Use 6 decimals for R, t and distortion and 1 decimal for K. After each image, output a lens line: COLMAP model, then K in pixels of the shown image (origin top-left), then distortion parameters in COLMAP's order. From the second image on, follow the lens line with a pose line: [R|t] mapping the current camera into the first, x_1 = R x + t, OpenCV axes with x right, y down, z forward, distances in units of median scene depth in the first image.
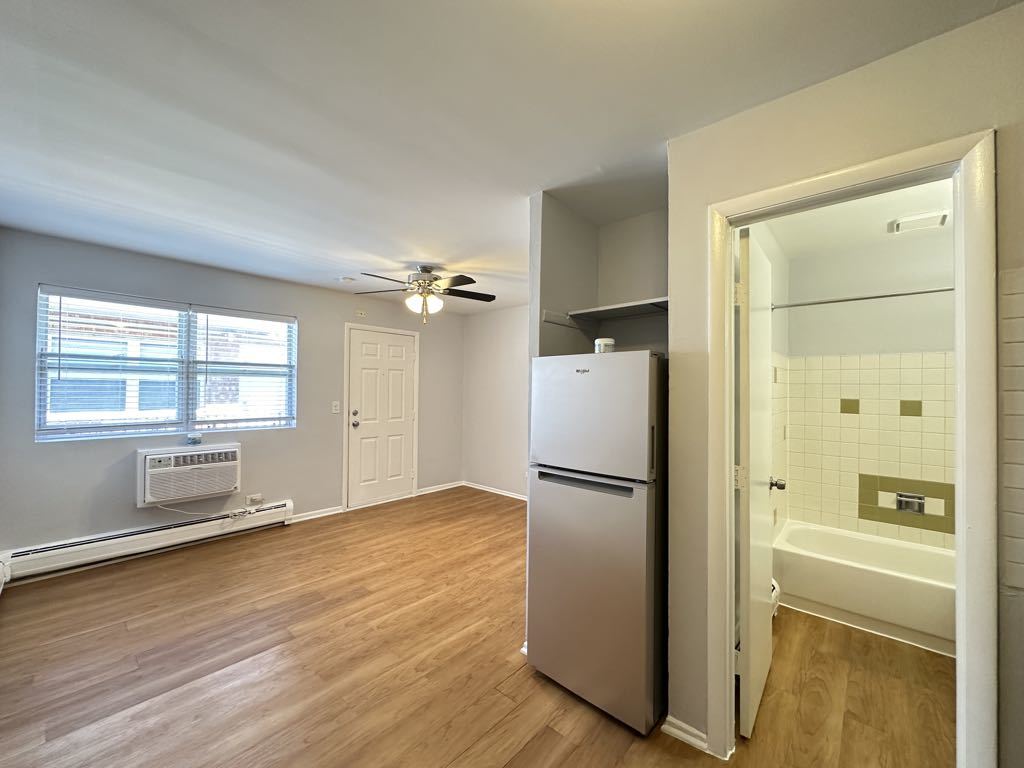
lens RADIAL K [[408.2, 0, 511.4], [0, 408.2, 384.1], [0, 0, 1]] dist [-0.001936, 0.000101]
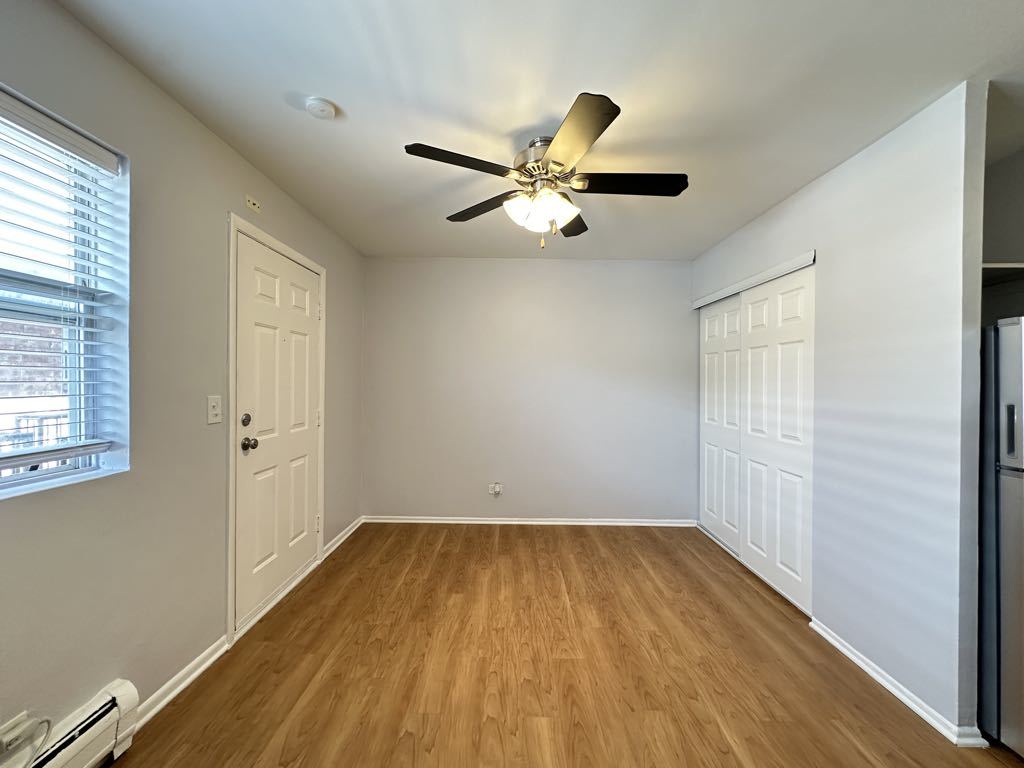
lens RADIAL K [[408.2, 0, 512.3], [0, 408.2, 383.9], [0, 0, 1]] dist [-0.001936, 0.000101]
pose [[0.750065, -0.007198, 0.661325, -0.732879], [-0.009143, 0.999732, 0.021251, 0.028575], [-0.661301, -0.021986, 0.749799, 0.738989]]
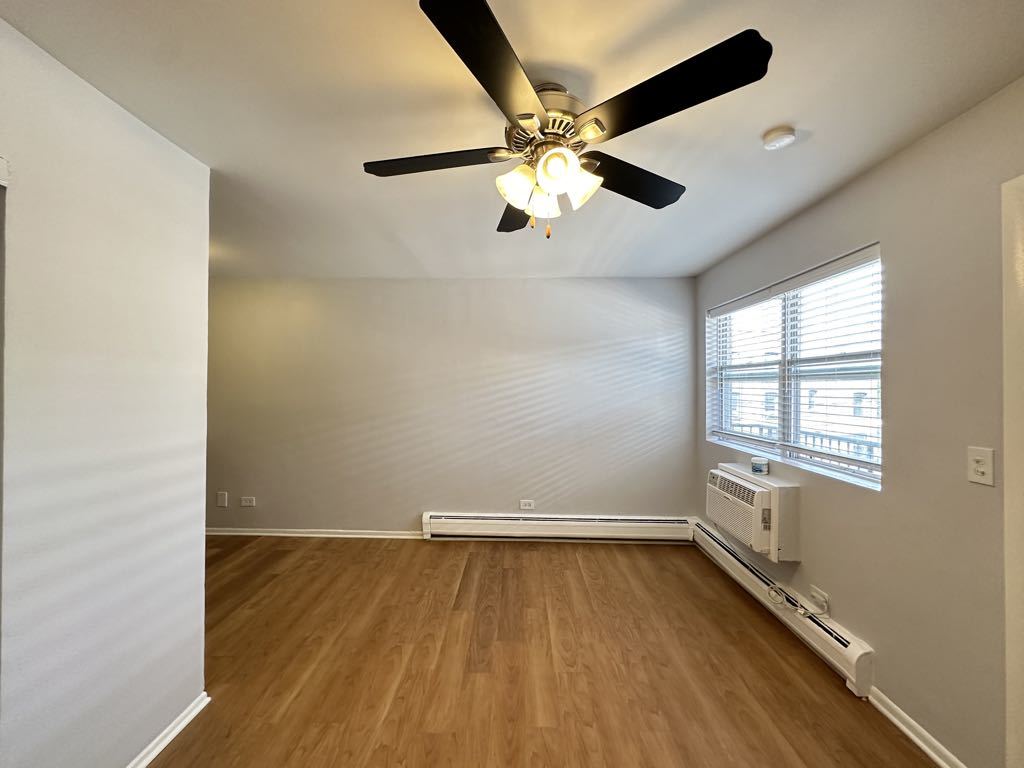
lens RADIAL K [[408.2, 0, 513.0], [0, 408.2, 383.4], [0, 0, 1]] dist [-0.001936, 0.000101]
pose [[-0.757648, -0.019660, -0.652367, 0.083754], [-0.005339, 0.999699, -0.023927, 0.003791], [0.652641, -0.014645, -0.757525, 1.540582]]
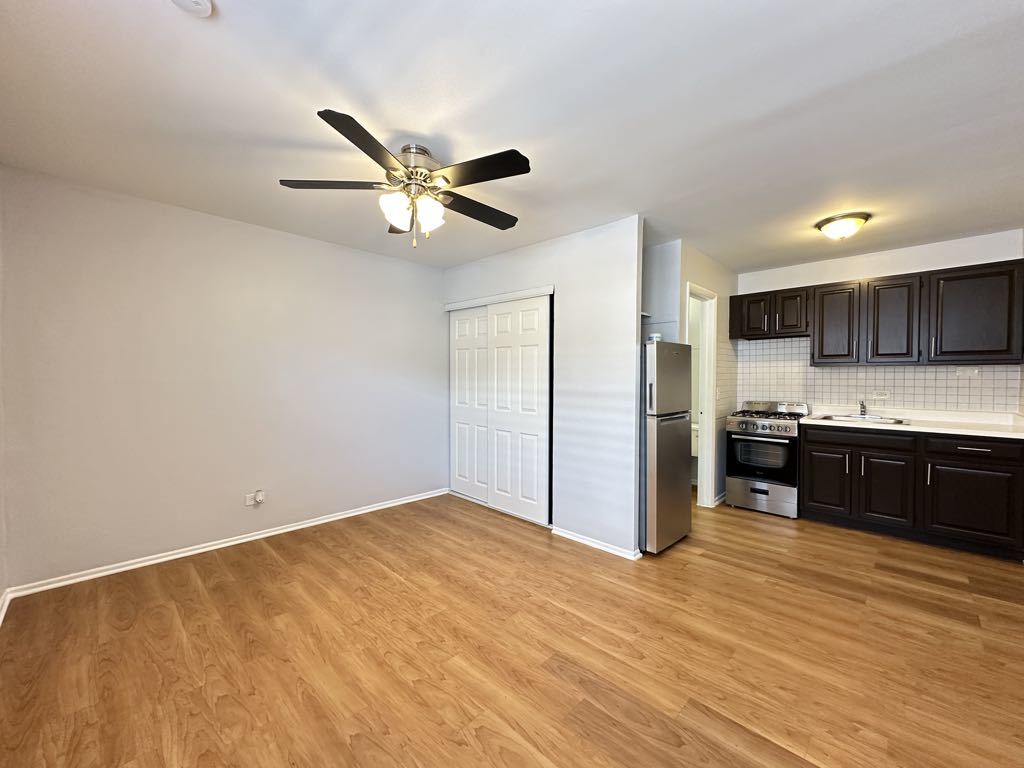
lens RADIAL K [[408.2, 0, 512.1], [0, 408.2, 383.9], [0, 0, 1]] dist [-0.001936, 0.000101]
pose [[0.051013, -0.030104, 0.998244, -0.968312], [-0.018393, 0.999348, 0.031077, 0.034592], [-0.998529, -0.019946, 0.050426, 0.996281]]
